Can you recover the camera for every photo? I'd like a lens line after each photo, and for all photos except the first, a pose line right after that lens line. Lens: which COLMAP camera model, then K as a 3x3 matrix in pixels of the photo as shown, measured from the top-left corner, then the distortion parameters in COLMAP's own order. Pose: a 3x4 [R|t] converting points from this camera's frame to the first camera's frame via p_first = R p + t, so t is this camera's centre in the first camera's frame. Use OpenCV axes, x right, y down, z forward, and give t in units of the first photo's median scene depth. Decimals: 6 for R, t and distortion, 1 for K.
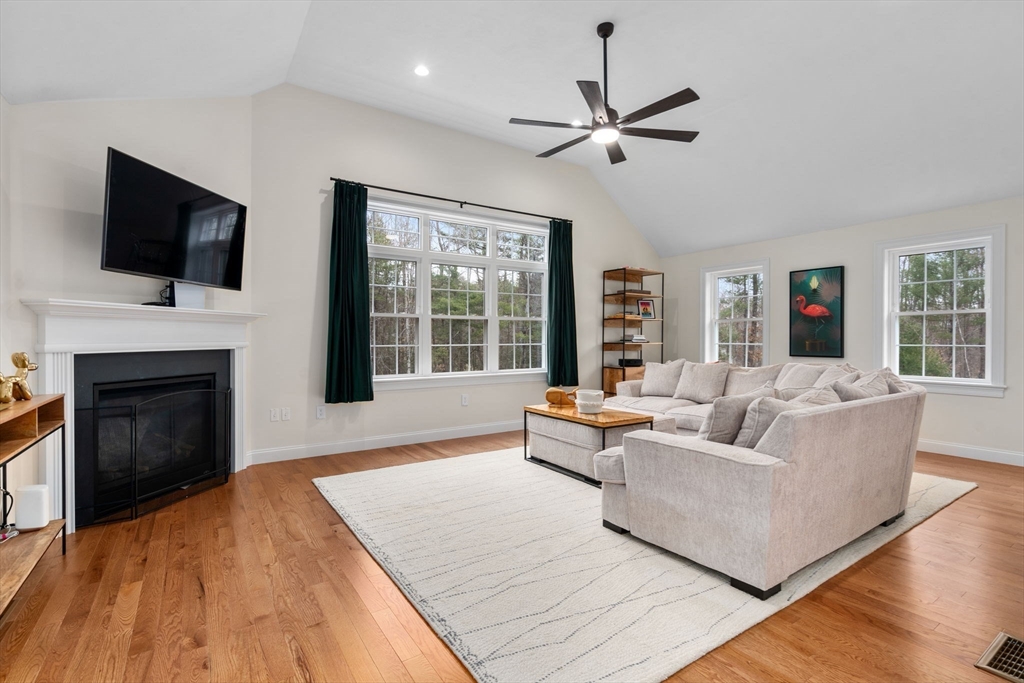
lens RADIAL K [[477.2, 0, 521.4], [0, 477.2, 336.1], [0, 0, 1]] dist [-0.004134, 0.001760]
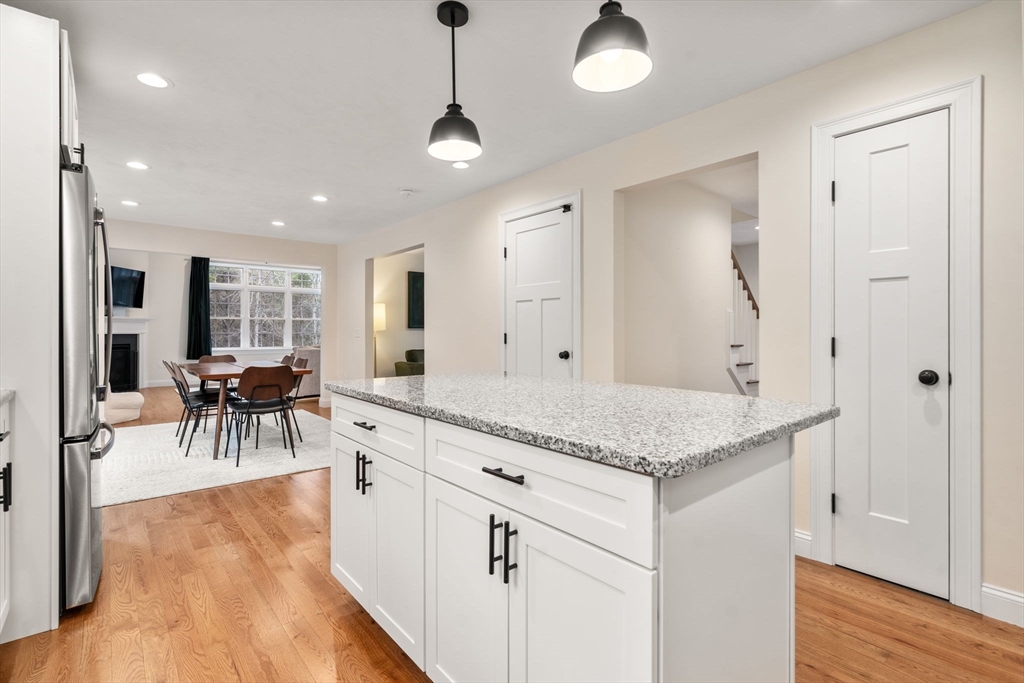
lens RADIAL K [[477.2, 0, 517.3], [0, 477.2, 333.9], [0, 0, 1]] dist [-0.004134, 0.001760]
pose [[0.993889, -0.000909, 0.110379, 0.805401], [0.001630, 0.999978, -0.006447, 0.038390], [-0.110371, 0.006587, 0.993869, -1.248527]]
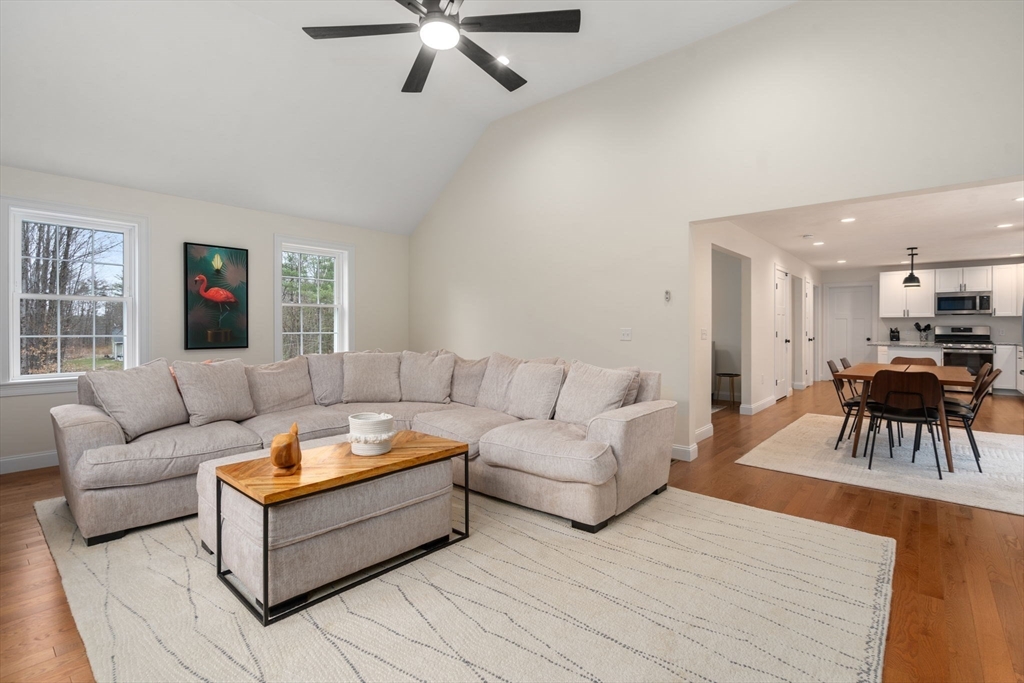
lens RADIAL K [[477.2, 0, 510.1], [0, 477.2, 330.5], [0, 0, 1]] dist [-0.004134, 0.001760]
pose [[-0.235257, -0.007514, 0.971904, -0.414389], [-0.000733, 0.999971, 0.007554, 0.004678], [-0.971933, 0.001065, -0.235256, 0.852800]]
